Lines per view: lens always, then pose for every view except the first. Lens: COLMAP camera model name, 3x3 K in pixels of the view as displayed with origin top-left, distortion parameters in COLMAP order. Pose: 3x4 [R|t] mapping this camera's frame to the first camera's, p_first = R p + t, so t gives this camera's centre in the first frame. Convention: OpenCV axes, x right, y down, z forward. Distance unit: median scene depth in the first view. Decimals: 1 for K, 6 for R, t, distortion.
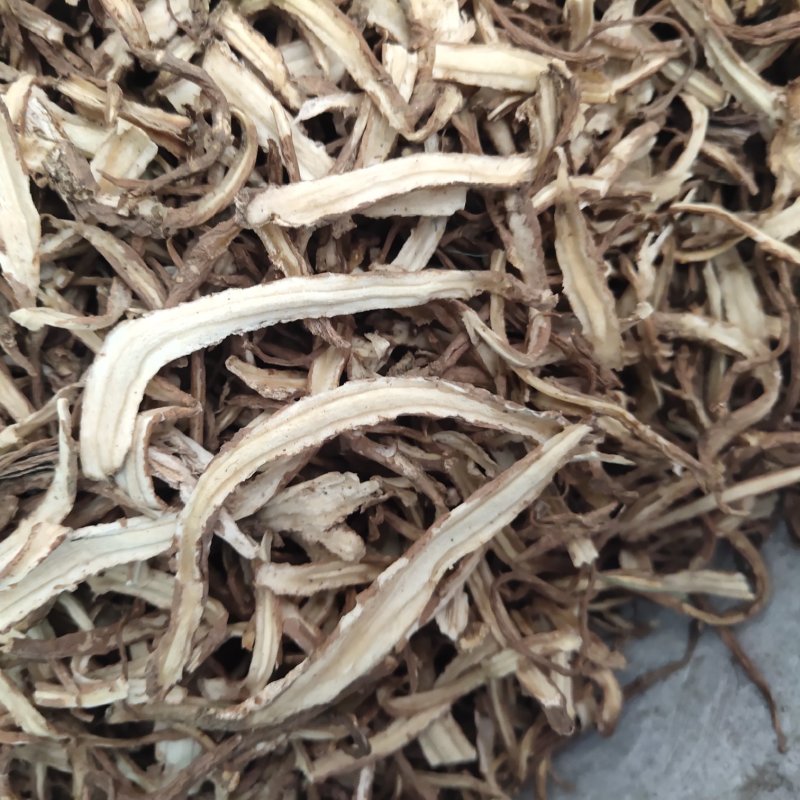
lens RADIAL K [[722.2, 0, 401.6], [0, 722.2, 431.3], [0, 0, 1]] dist [-0.010511, -0.001876]
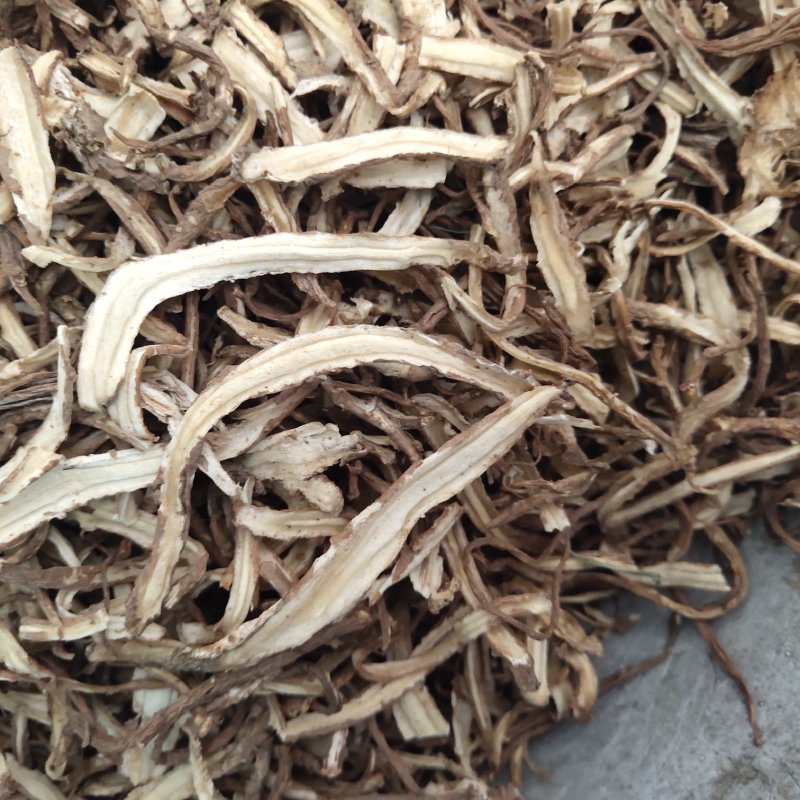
lens RADIAL K [[722.2, 0, 401.6], [0, 722.2, 431.3], [0, 0, 1]] dist [-0.010511, -0.001876]
pose [[0.999309, 0.032937, -0.017232, 0.051491], [-0.034178, 0.996406, -0.077511, 0.146400], [0.014617, 0.078046, 0.996843, -0.052034]]
